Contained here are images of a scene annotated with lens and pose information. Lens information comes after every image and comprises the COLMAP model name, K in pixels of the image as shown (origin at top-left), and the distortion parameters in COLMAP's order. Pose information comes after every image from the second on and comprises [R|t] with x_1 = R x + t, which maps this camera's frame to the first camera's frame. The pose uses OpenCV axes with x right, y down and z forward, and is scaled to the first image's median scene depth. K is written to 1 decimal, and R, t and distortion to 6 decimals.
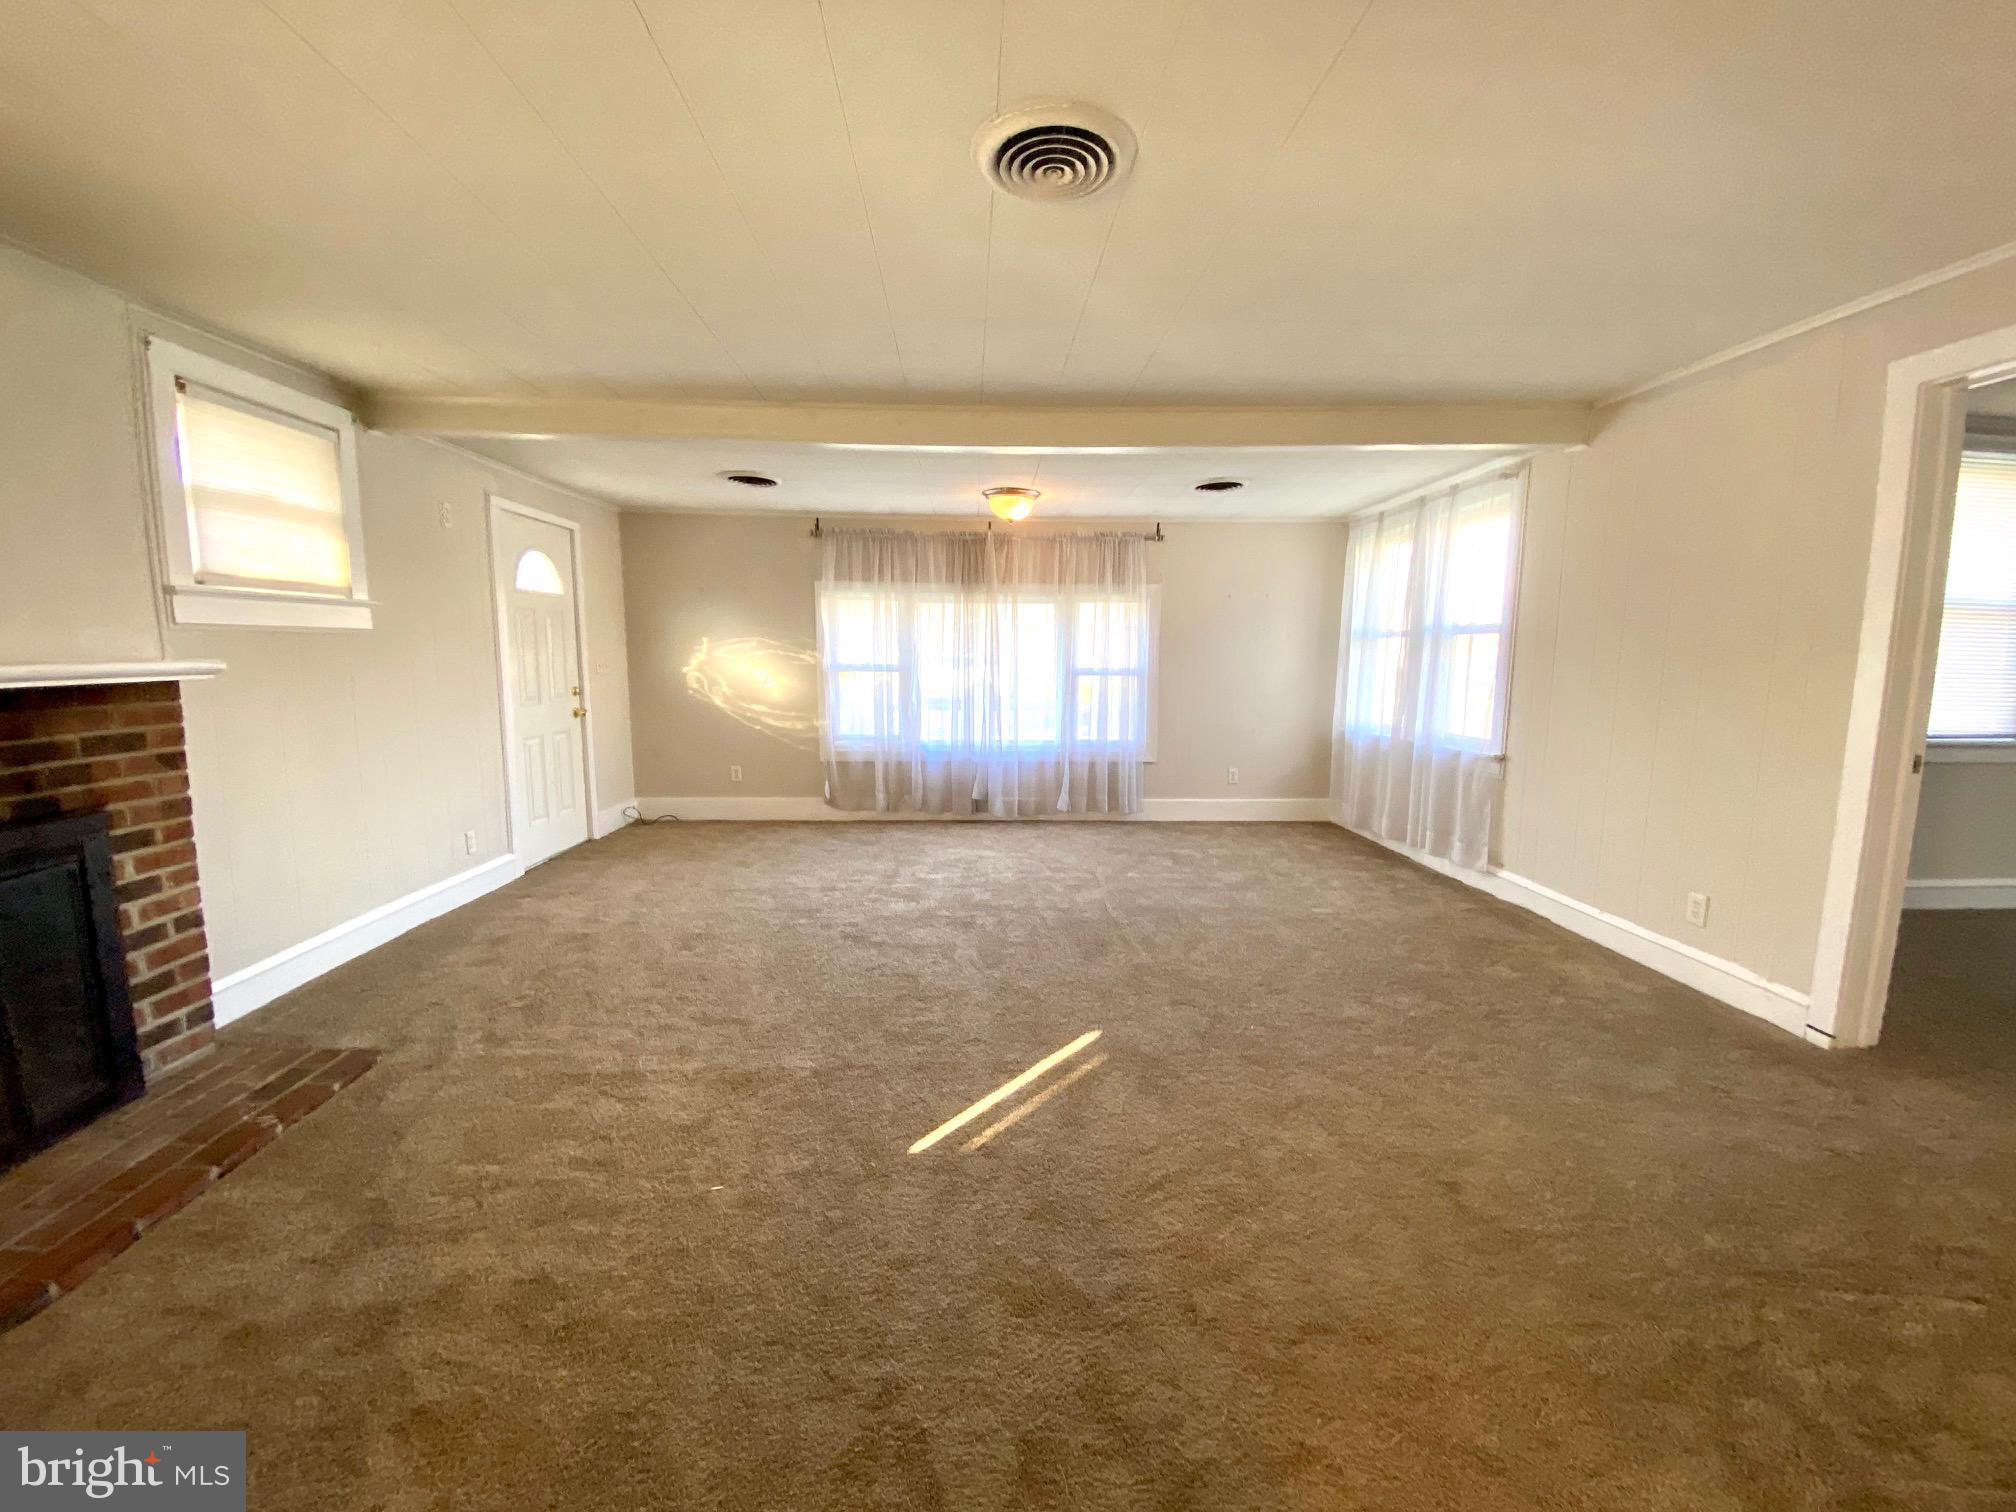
lens RADIAL K [[837.9, 0, 1008.0], [0, 837.9, 756.0], [0, 0, 1]] dist [0.086546, -0.000051]
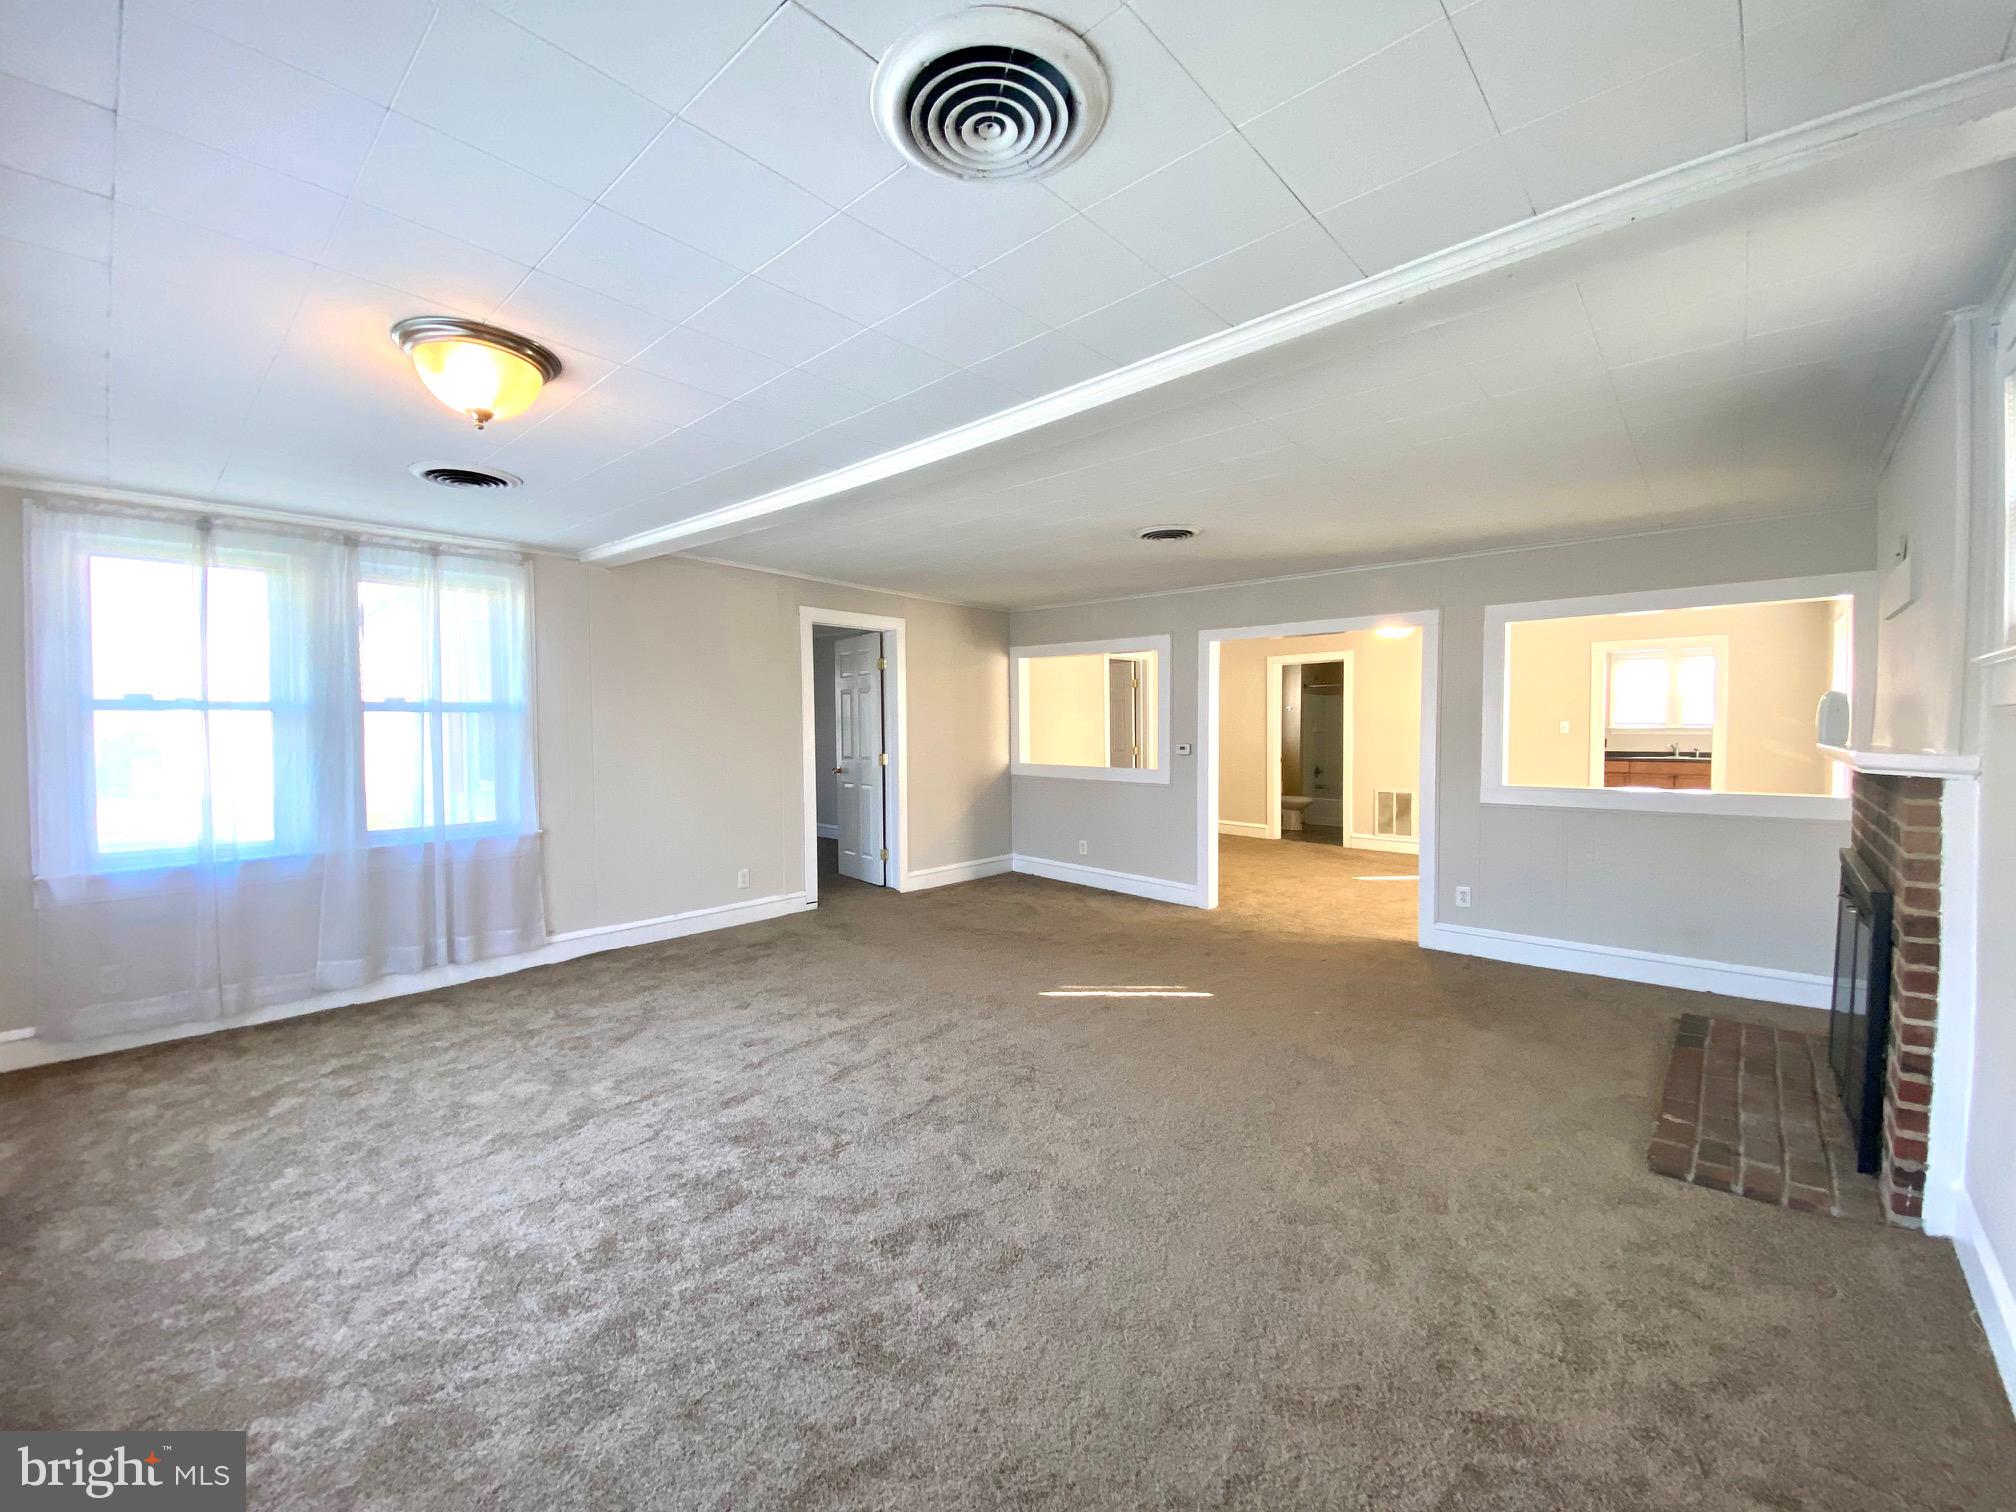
lens RADIAL K [[837.9, 0, 1008.0], [0, 837.9, 756.0], [0, 0, 1]] dist [0.086546, -0.000051]
pose [[-0.710344, -0.026356, 0.703361, -0.796024], [0.086569, 0.988440, 0.124466, -0.240373], [-0.698511, 0.149303, -0.699851, 1.882454]]
